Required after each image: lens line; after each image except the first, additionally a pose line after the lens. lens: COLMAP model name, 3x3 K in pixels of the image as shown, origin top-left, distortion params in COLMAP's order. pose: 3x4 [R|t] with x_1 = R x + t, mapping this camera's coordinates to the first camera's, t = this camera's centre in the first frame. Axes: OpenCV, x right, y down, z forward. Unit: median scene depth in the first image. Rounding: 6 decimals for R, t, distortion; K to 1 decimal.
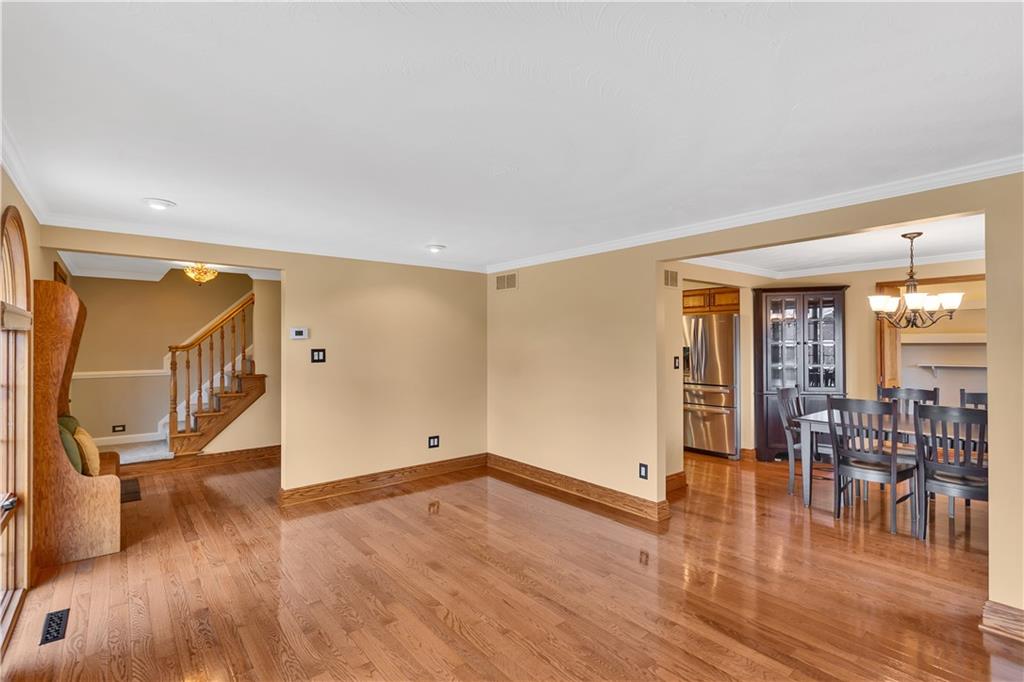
lens RADIAL K [[479.6, 0, 503.0], [0, 479.6, 341.1], [0, 0, 1]] dist [0.002185, 0.000043]
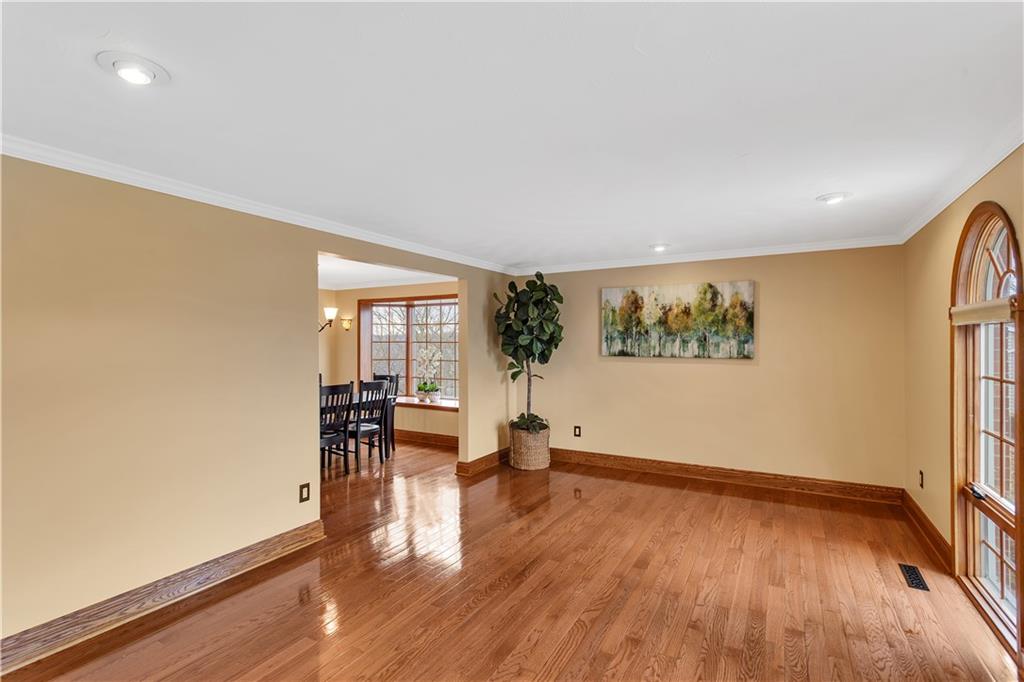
lens RADIAL K [[479.6, 0, 503.0], [0, 479.6, 341.1], [0, 0, 1]] dist [0.002185, 0.000043]
pose [[-0.353142, 0.005011, 0.935556, -0.446240], [0.001787, 0.999987, -0.004681, 0.004315], [-0.935568, 0.000019, -0.353146, 0.685171]]
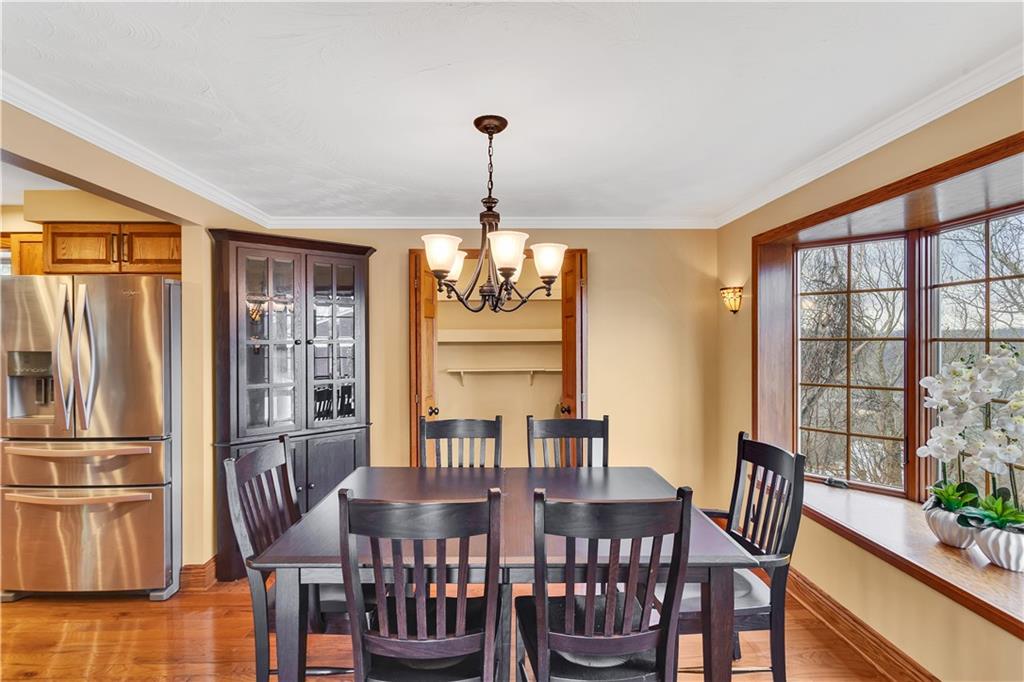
lens RADIAL K [[479.6, 0, 503.0], [0, 479.6, 341.1], [0, 0, 1]] dist [0.002185, 0.000043]
pose [[0.613835, 0.000026, 0.789434, 0.328400], [-0.003142, 0.999992, 0.002410, 0.001064], [-0.789428, -0.003960, 0.613830, 0.480563]]
